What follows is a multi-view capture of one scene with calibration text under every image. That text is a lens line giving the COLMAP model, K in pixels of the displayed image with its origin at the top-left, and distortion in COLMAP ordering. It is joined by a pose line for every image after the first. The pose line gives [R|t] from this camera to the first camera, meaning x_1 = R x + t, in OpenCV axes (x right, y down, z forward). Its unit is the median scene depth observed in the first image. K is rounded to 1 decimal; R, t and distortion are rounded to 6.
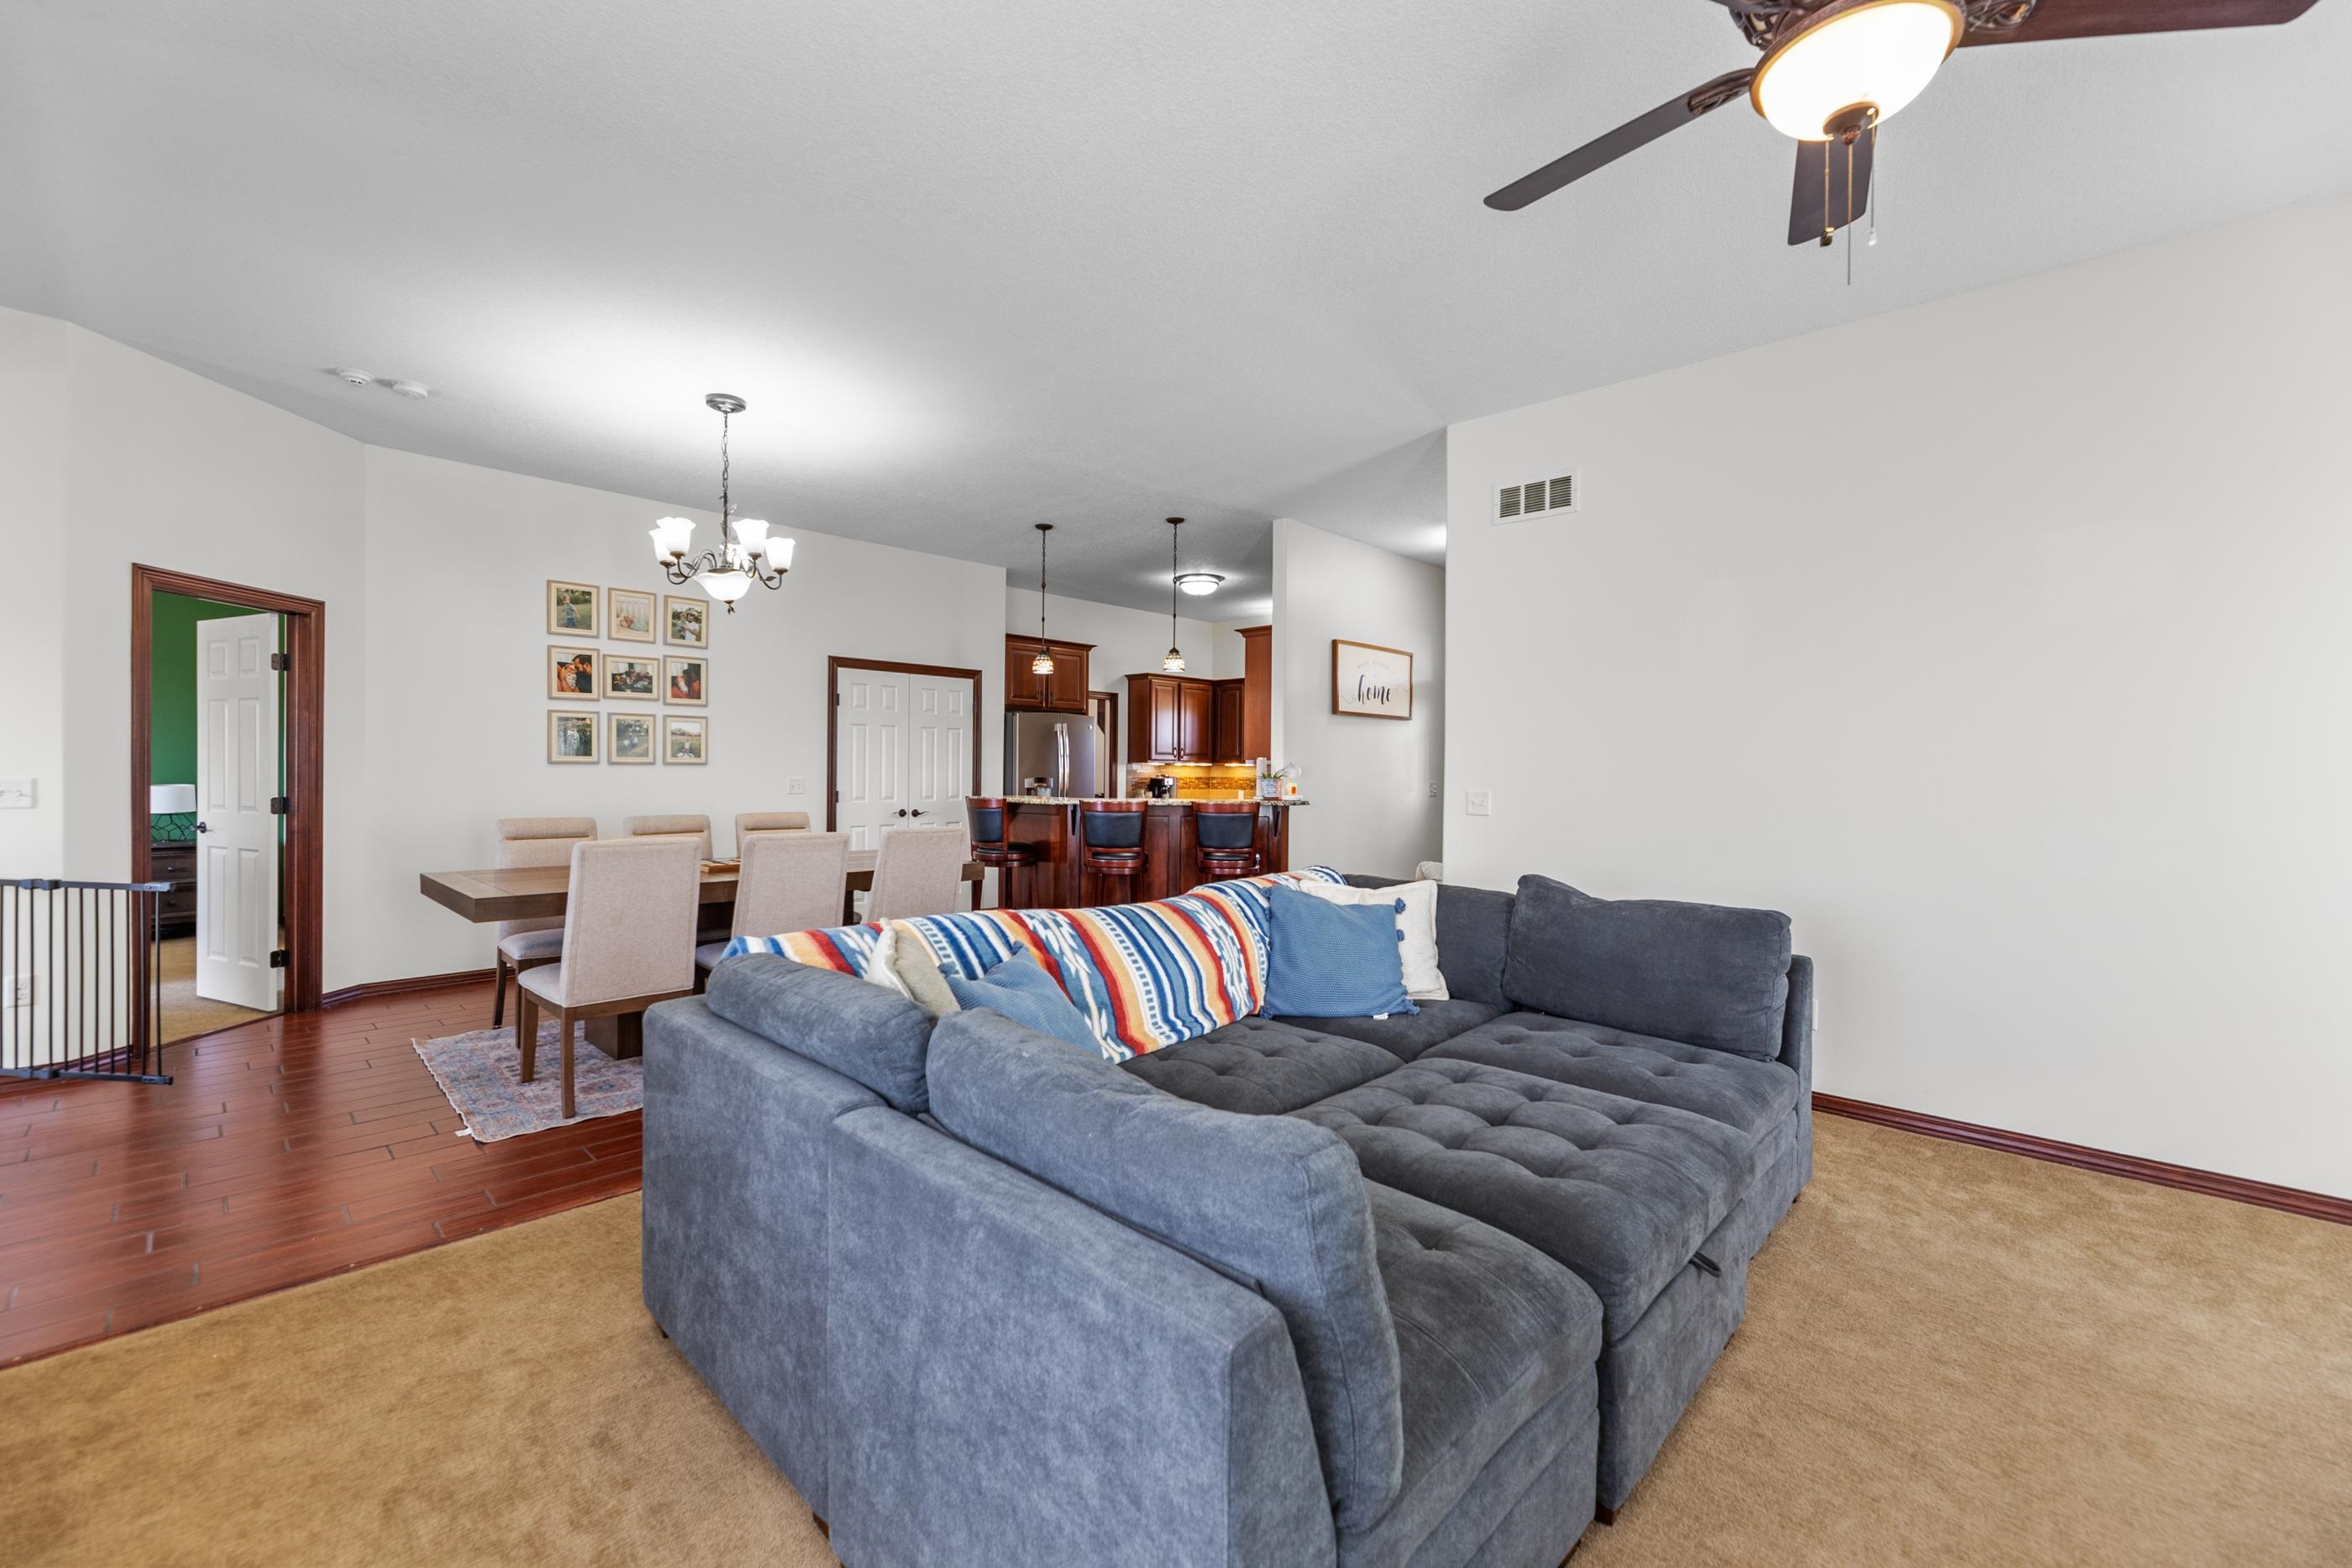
lens RADIAL K [[955.1, 0, 1173.0], [0, 955.1, 770.9], [0, 0, 1]] dist [-0.002200, -0.000020]
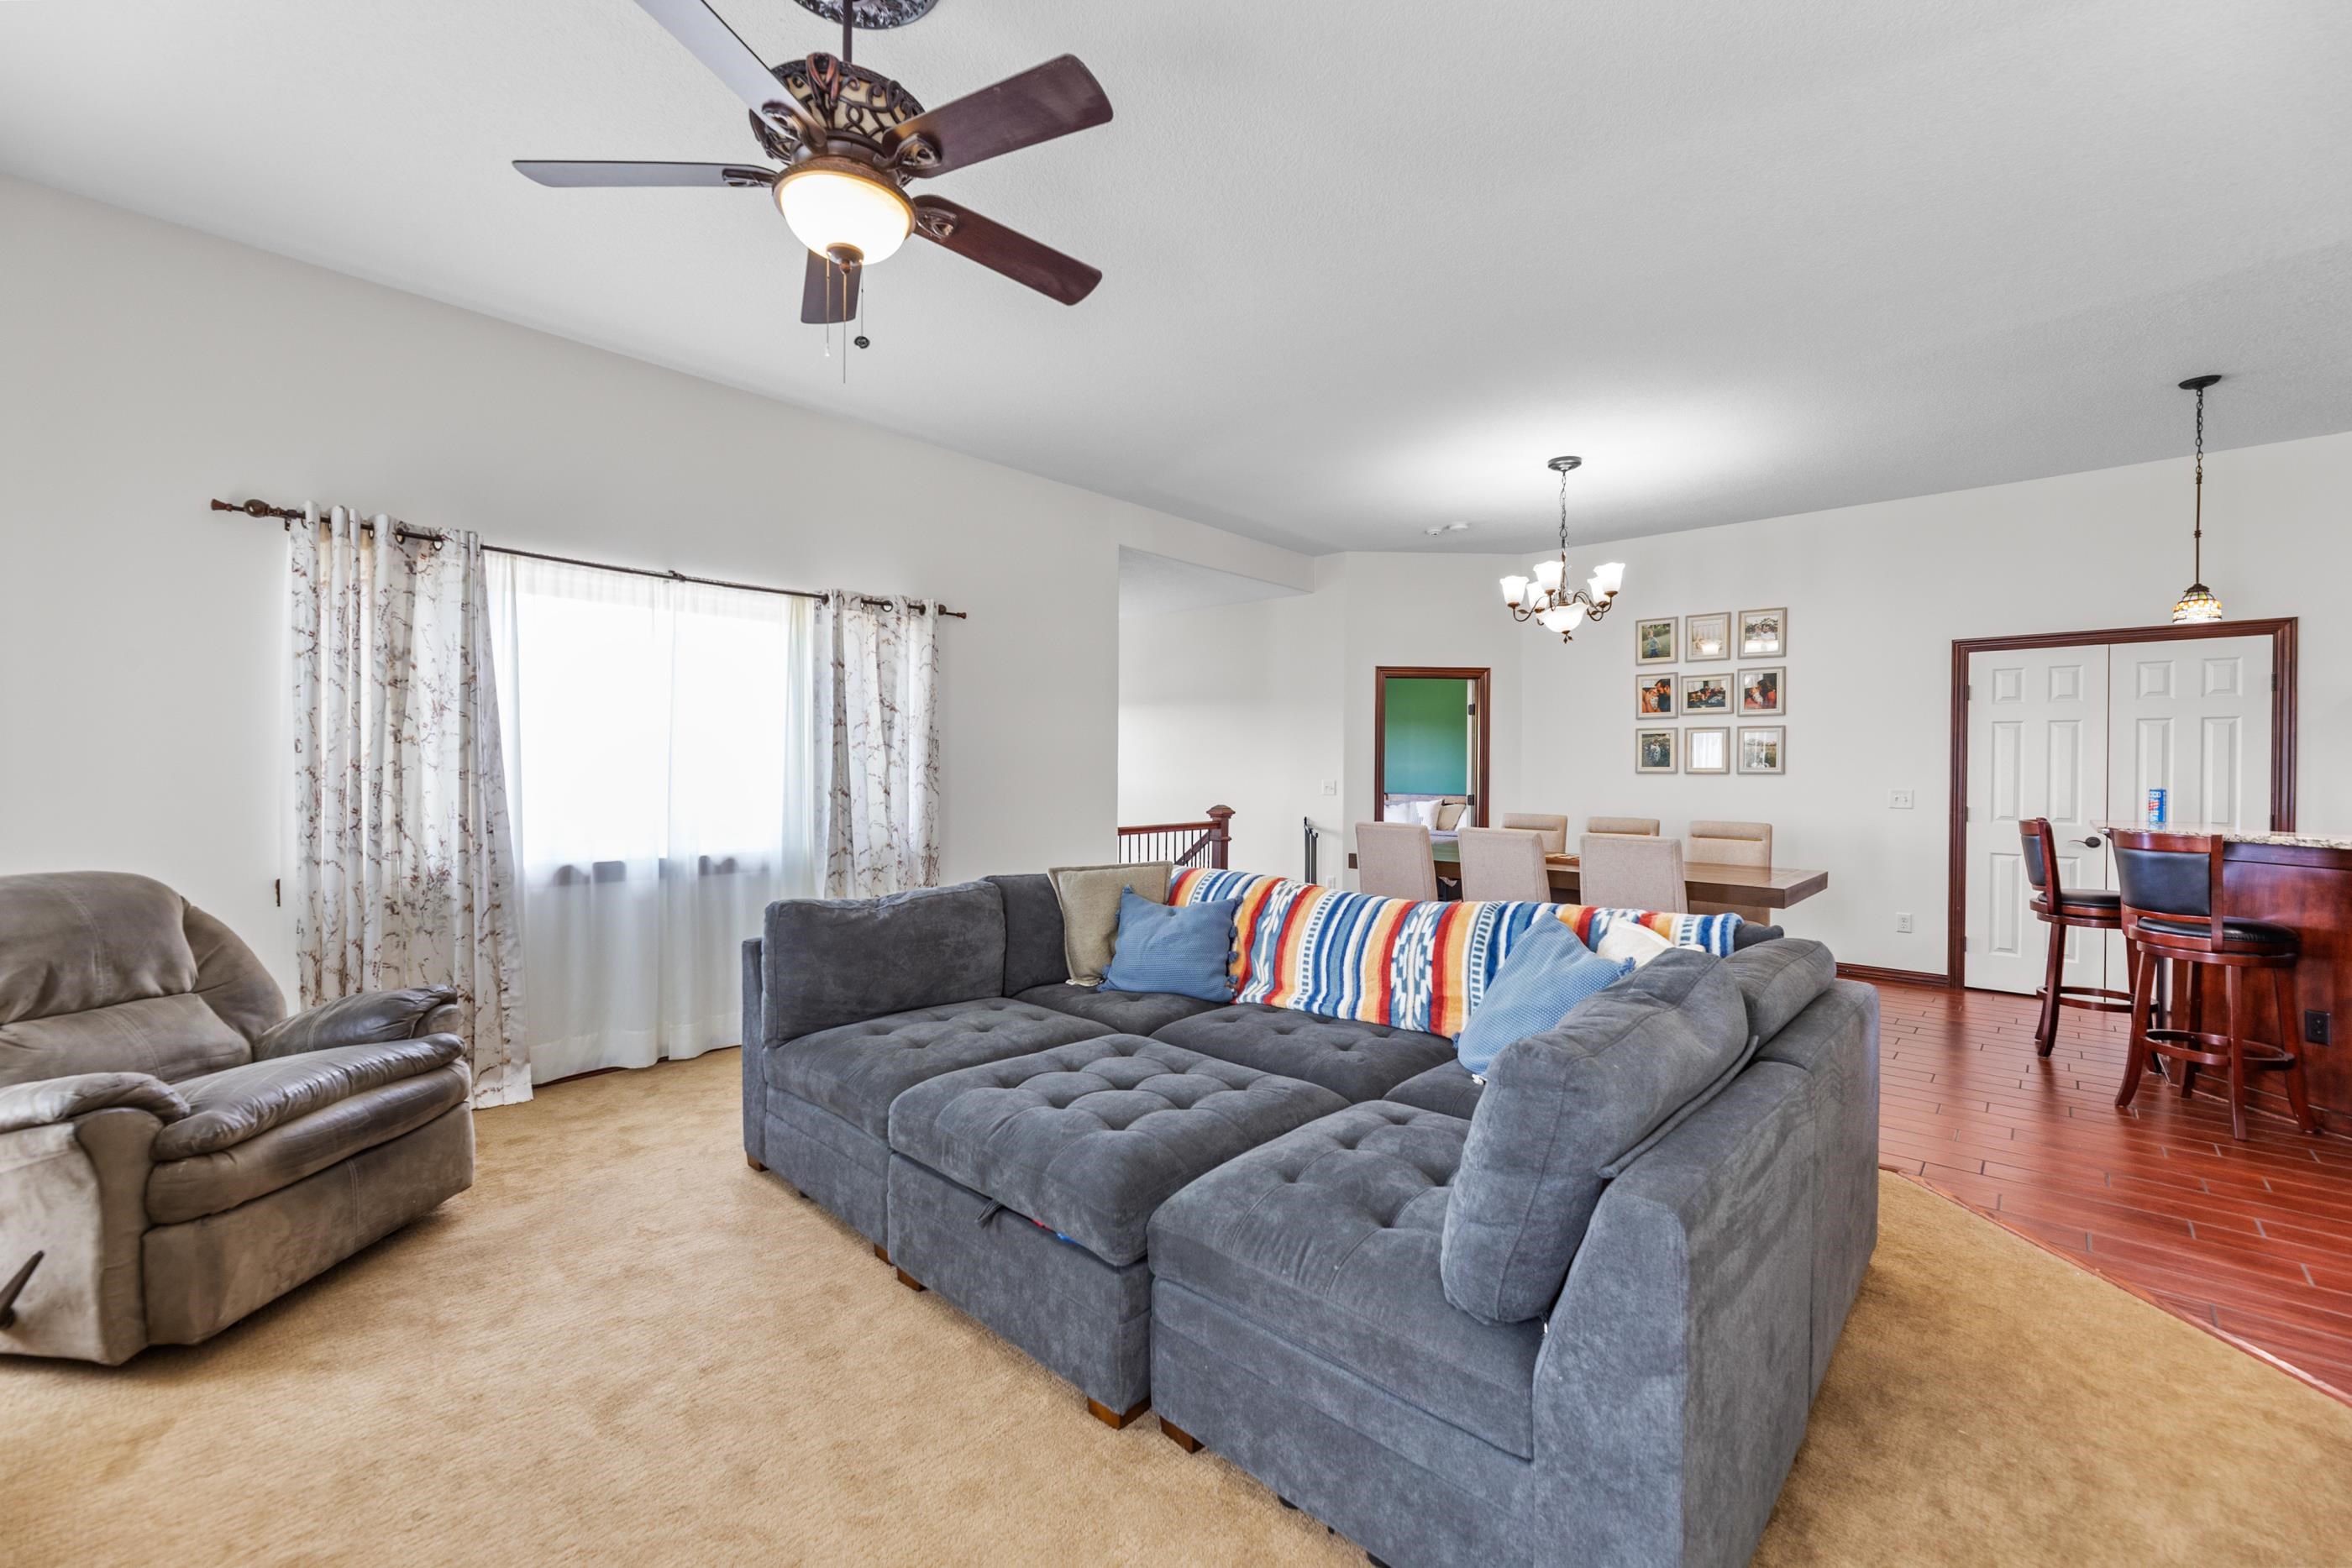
lens RADIAL K [[955.1, 0, 1173.7], [0, 955.1, 785.1], [0, 0, 1]] dist [-0.002200, -0.000020]
pose [[0.020311, 0.006993, -0.999769, 0.534310], [-0.008677, 0.999939, 0.006818, 0.004322], [0.999756, 0.008536, 0.020371, 0.384565]]
